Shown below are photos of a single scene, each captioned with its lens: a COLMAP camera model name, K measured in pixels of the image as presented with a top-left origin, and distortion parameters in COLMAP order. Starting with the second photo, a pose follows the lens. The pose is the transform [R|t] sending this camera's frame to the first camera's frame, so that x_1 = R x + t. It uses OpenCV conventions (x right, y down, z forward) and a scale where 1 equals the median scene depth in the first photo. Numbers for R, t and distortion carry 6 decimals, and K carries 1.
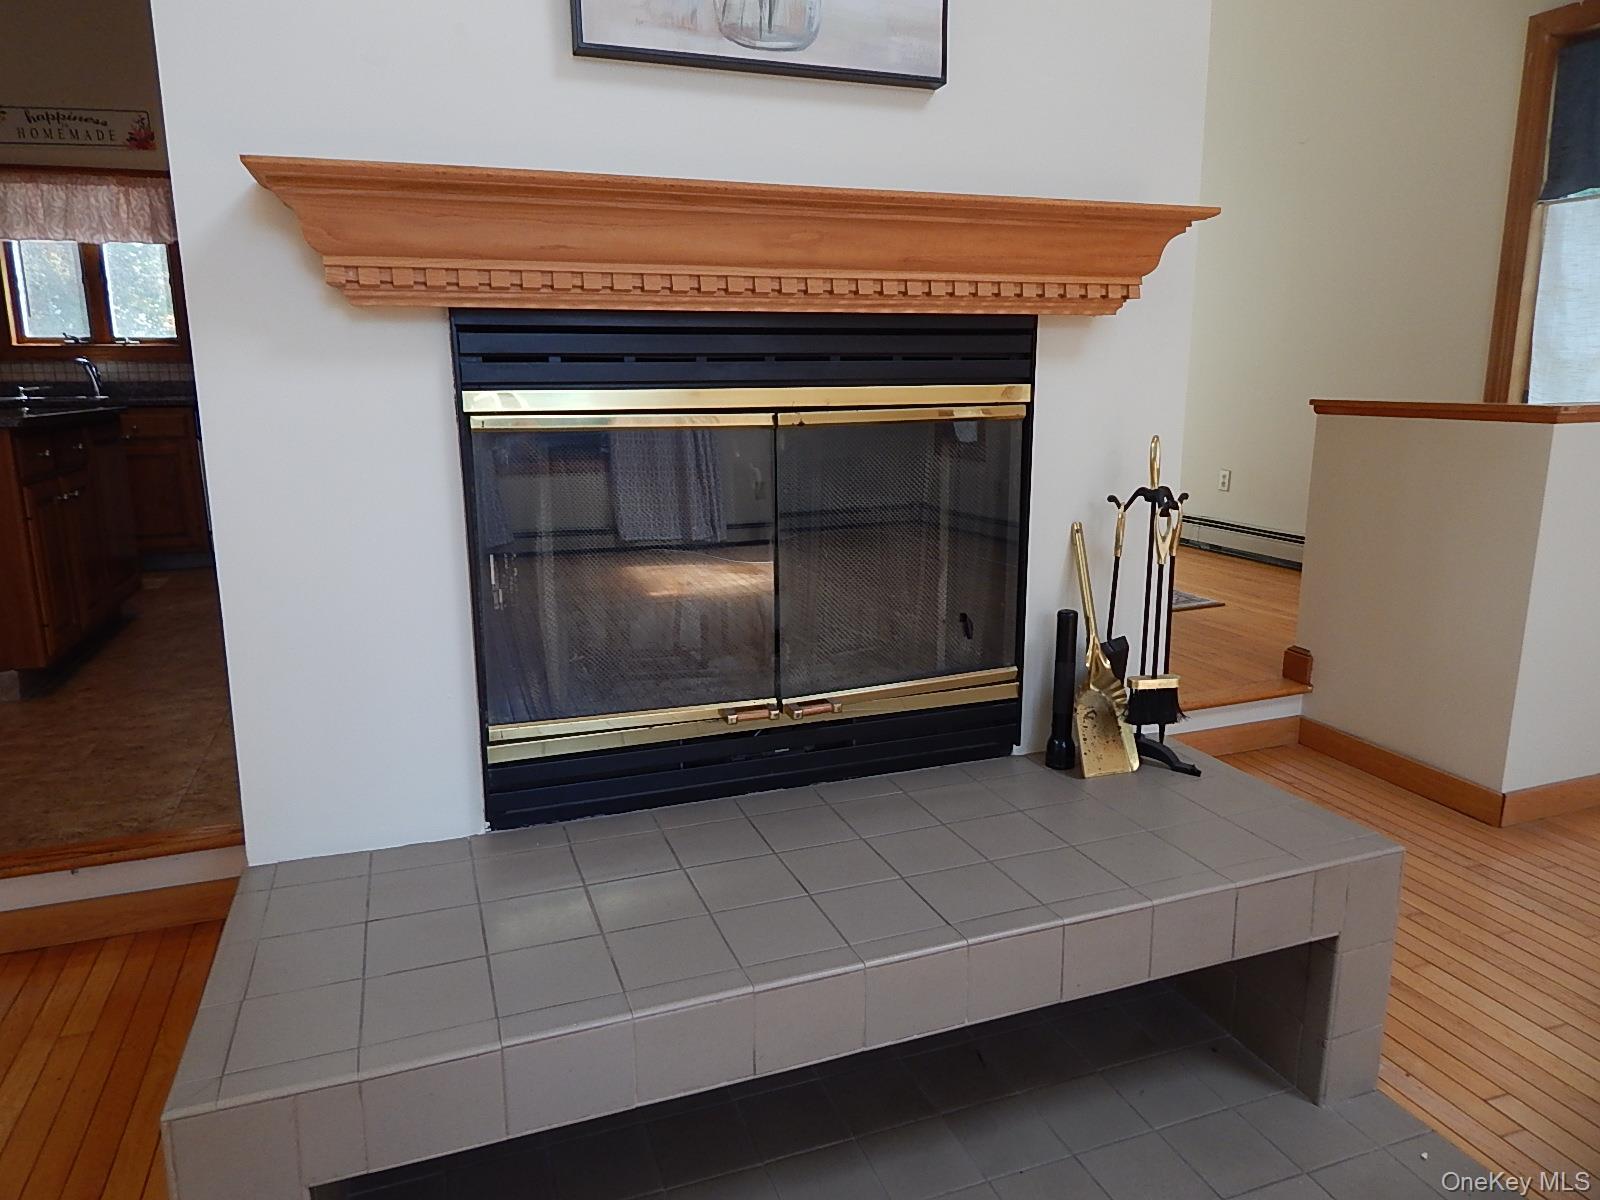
lens RADIAL K [[1052.9, 0, 802.4], [0, 1052.9, 595.7], [0, 0, 1]] dist [-0.016101, -0.004789]
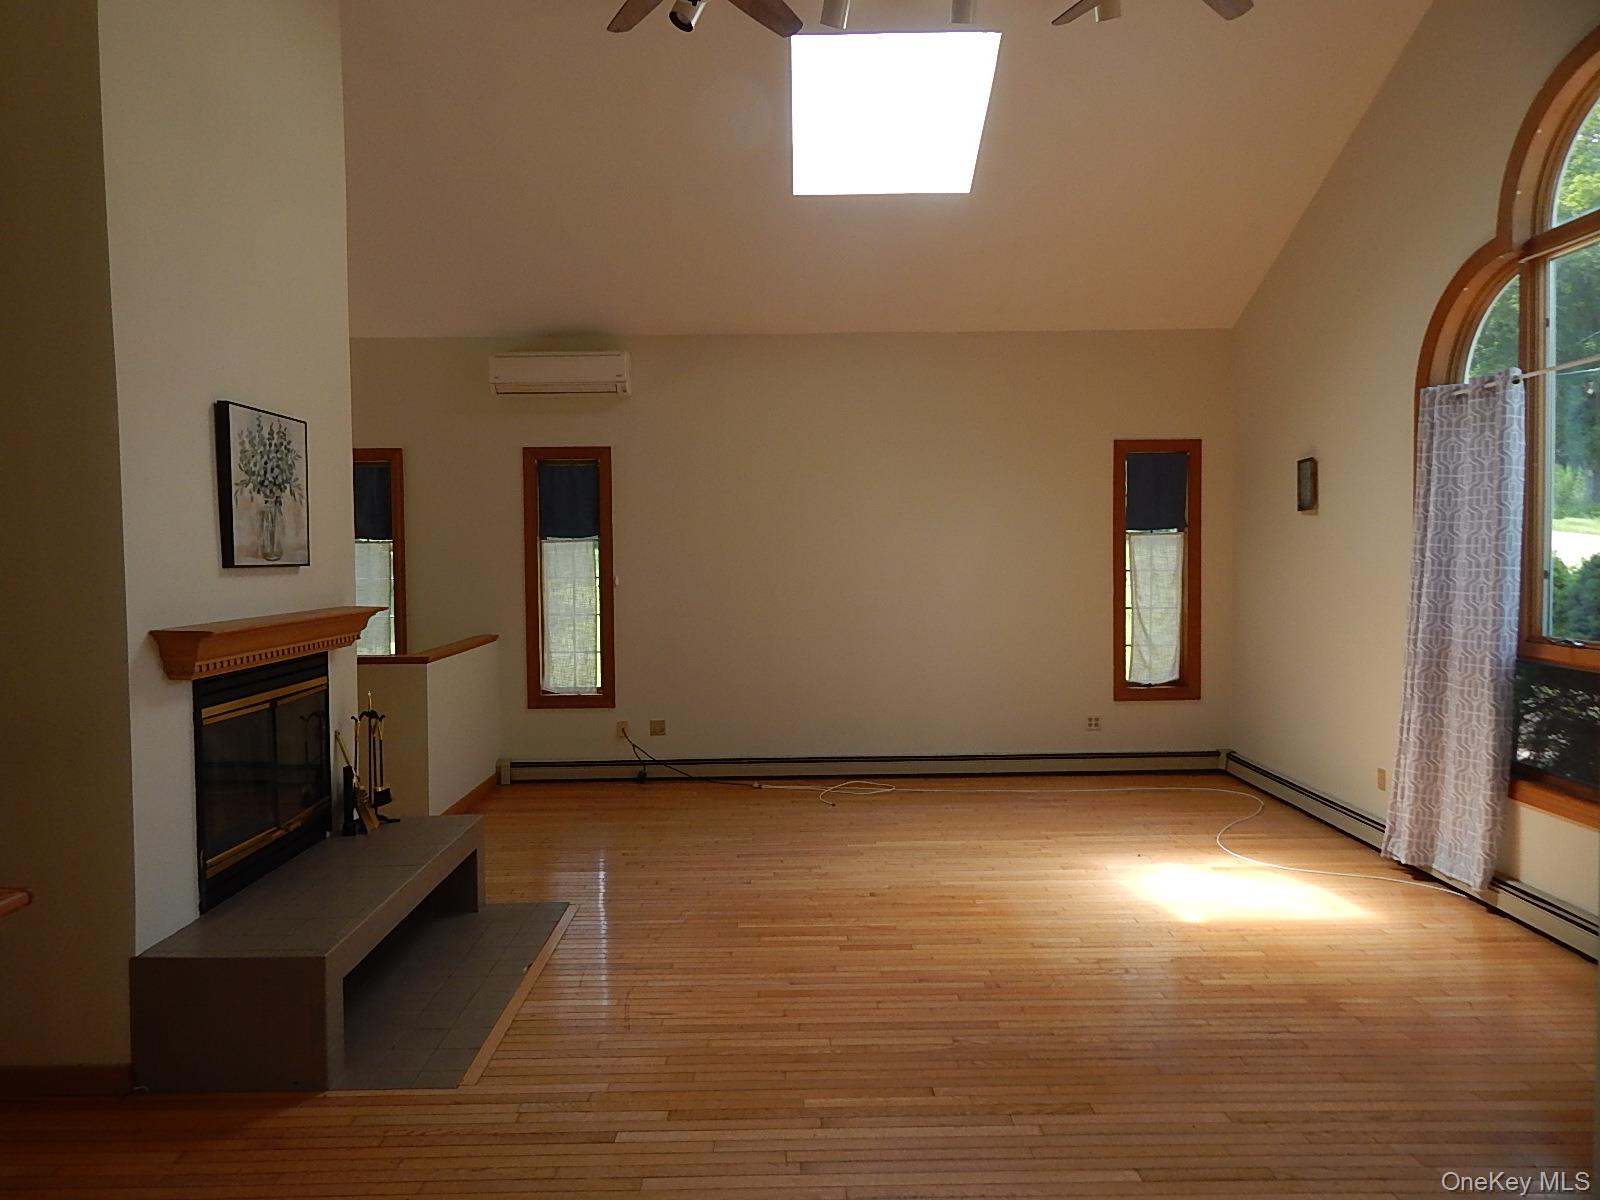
lens RADIAL K [[1052.9, 0, 787.6], [0, 1052.9, 602.8], [0, 0, 1]] dist [-0.016101, -0.004789]
pose [[0.357462, -0.038934, 0.933116, -1.763421], [0.199577, 0.979235, -0.035597, -0.073899], [-0.912354, 0.198953, 0.357810, -0.924542]]
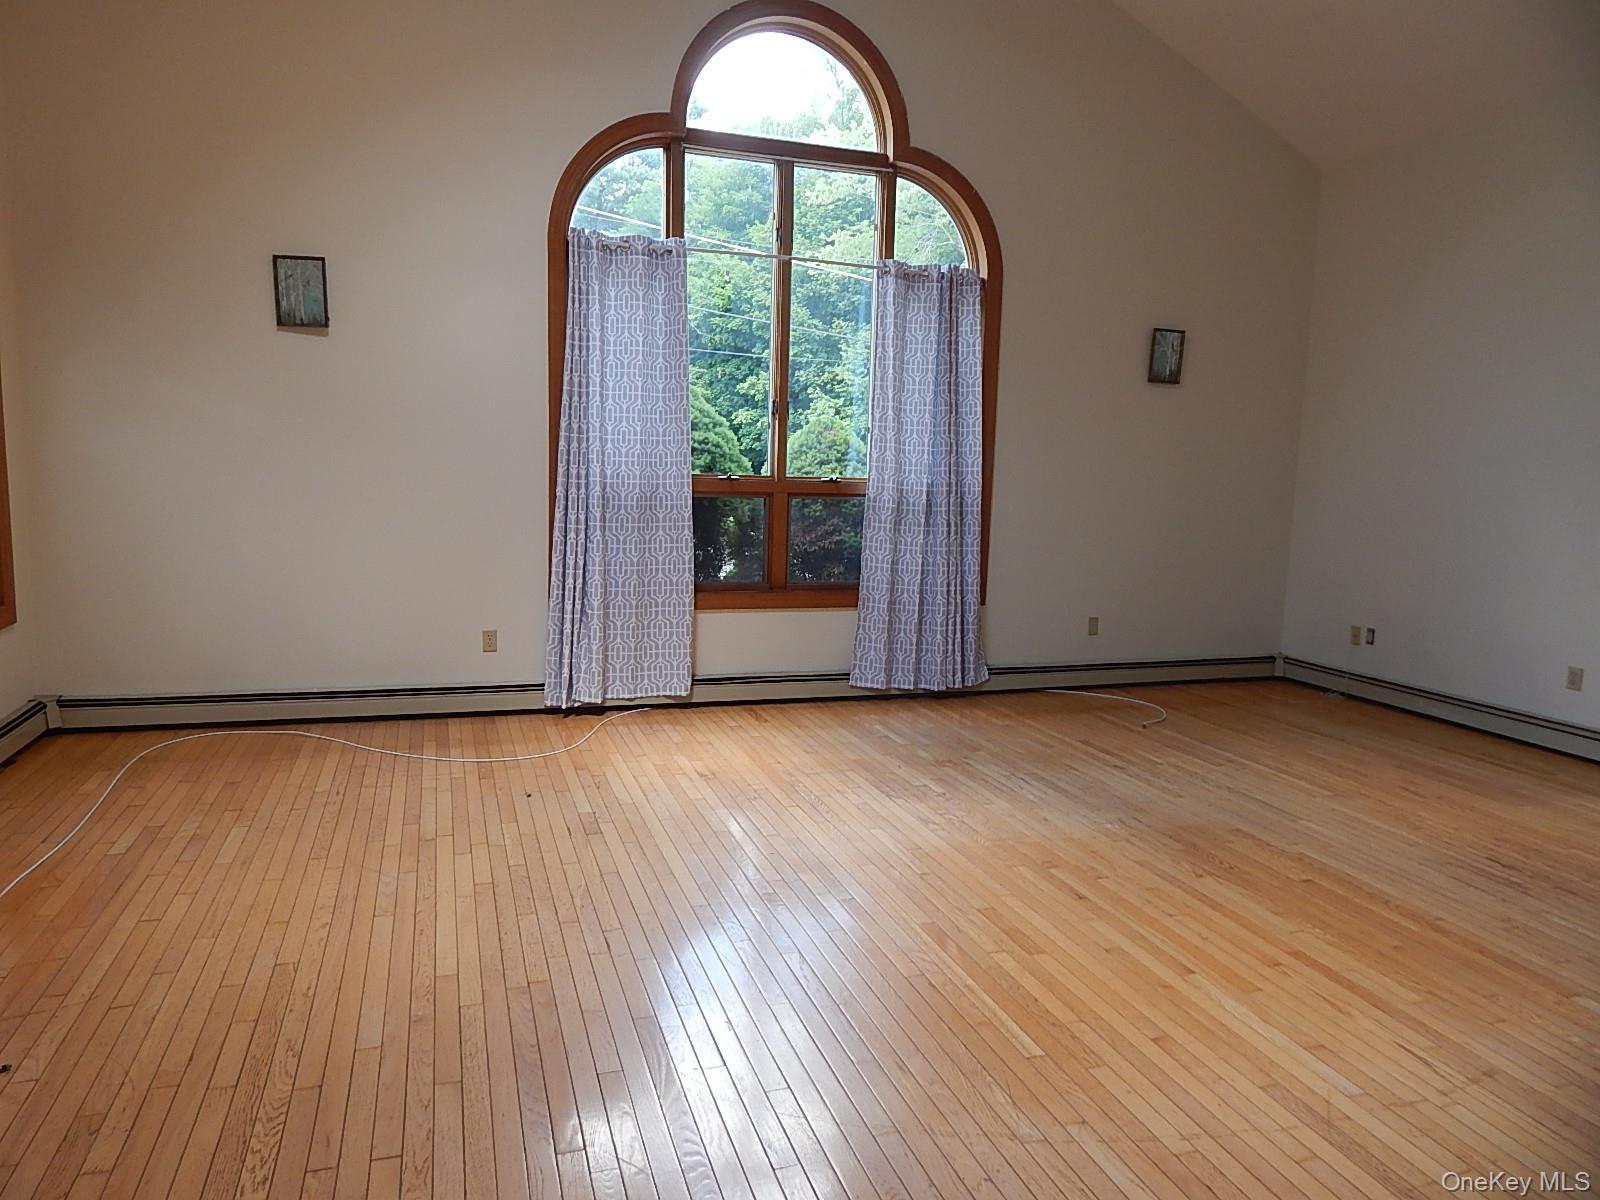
lens RADIAL K [[1052.9, 0, 783.2], [0, 1052.9, 590.4], [0, 0, 1]] dist [-0.016101, -0.004789]
pose [[-0.998923, -0.025489, 0.038782, 0.836936], [-0.011282, 0.943976, 0.329822, -0.412493], [-0.045016, 0.329029, -0.943246, 1.335409]]
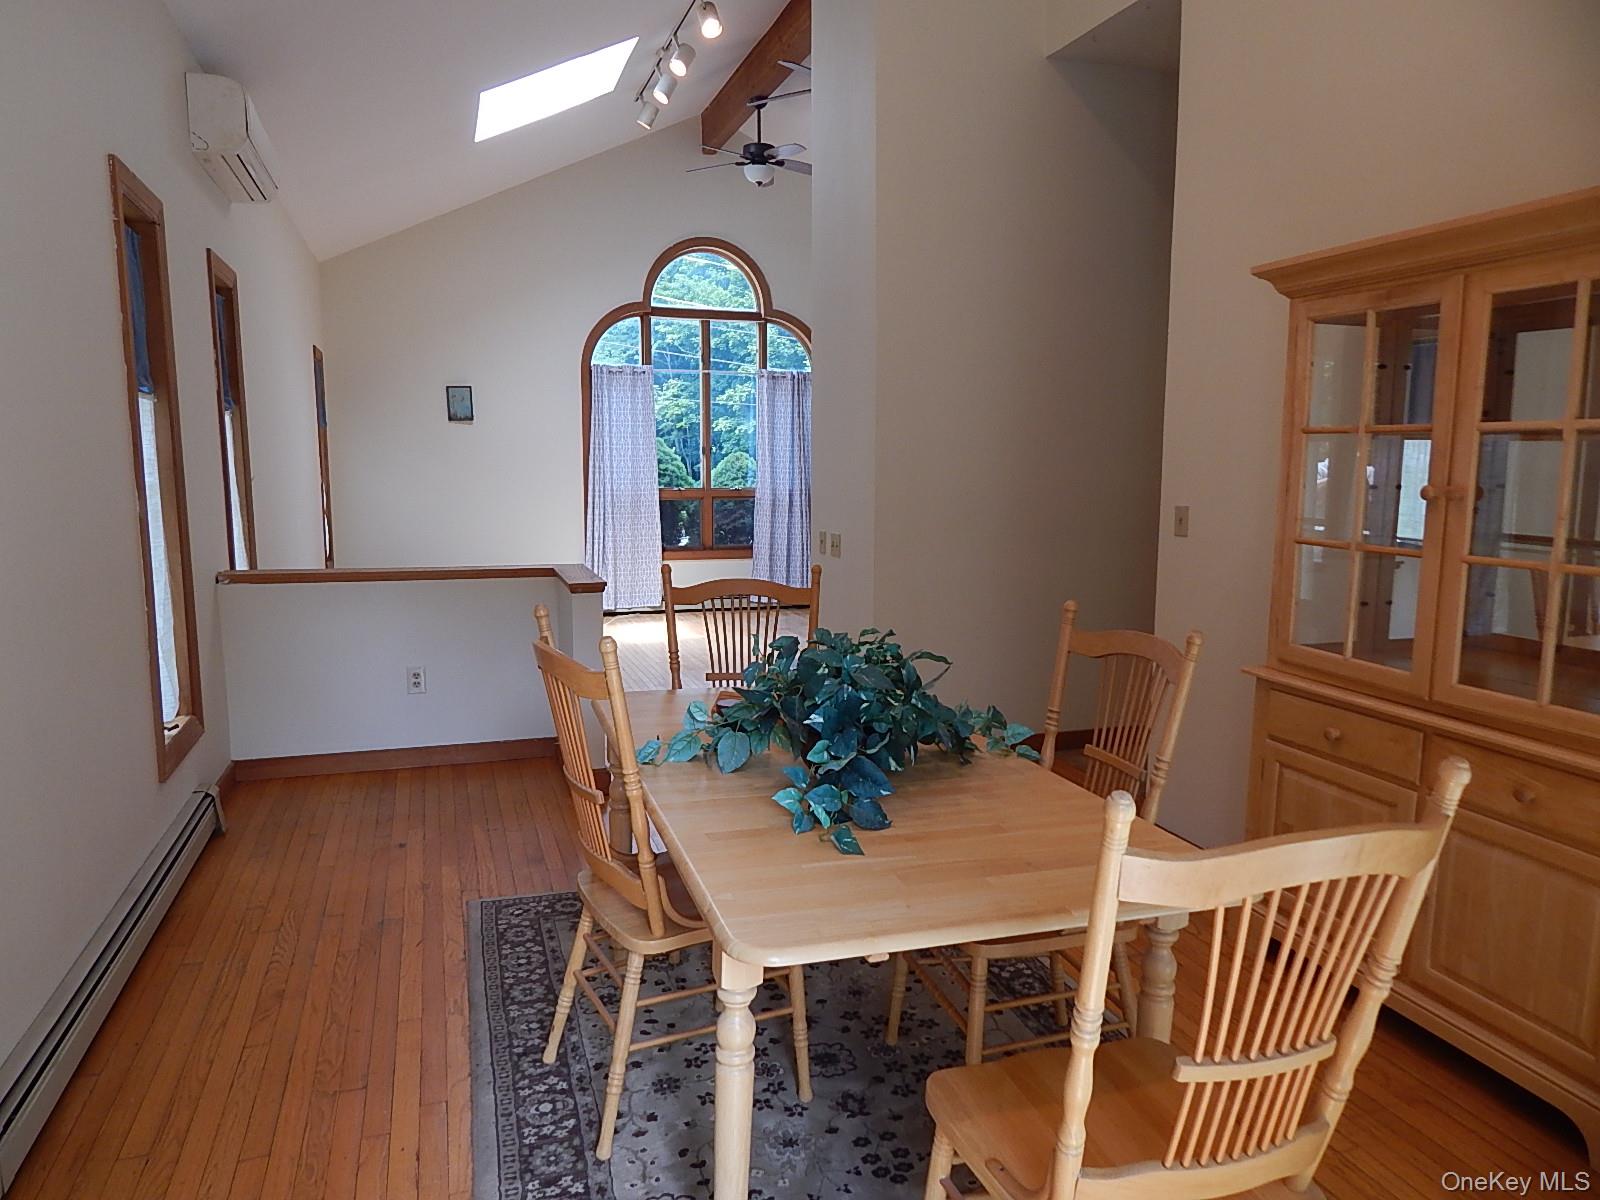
lens RADIAL K [[1052.9, 0, 802.3], [0, 1052.9, 588.9], [0, 0, 1]] dist [-0.016101, -0.004789]
pose [[-0.999840, 0.000106, 0.017876, 0.354480], [0.006036, 0.943250, 0.332029, -1.091237], [-0.016827, 0.332084, -0.943100, 3.891852]]
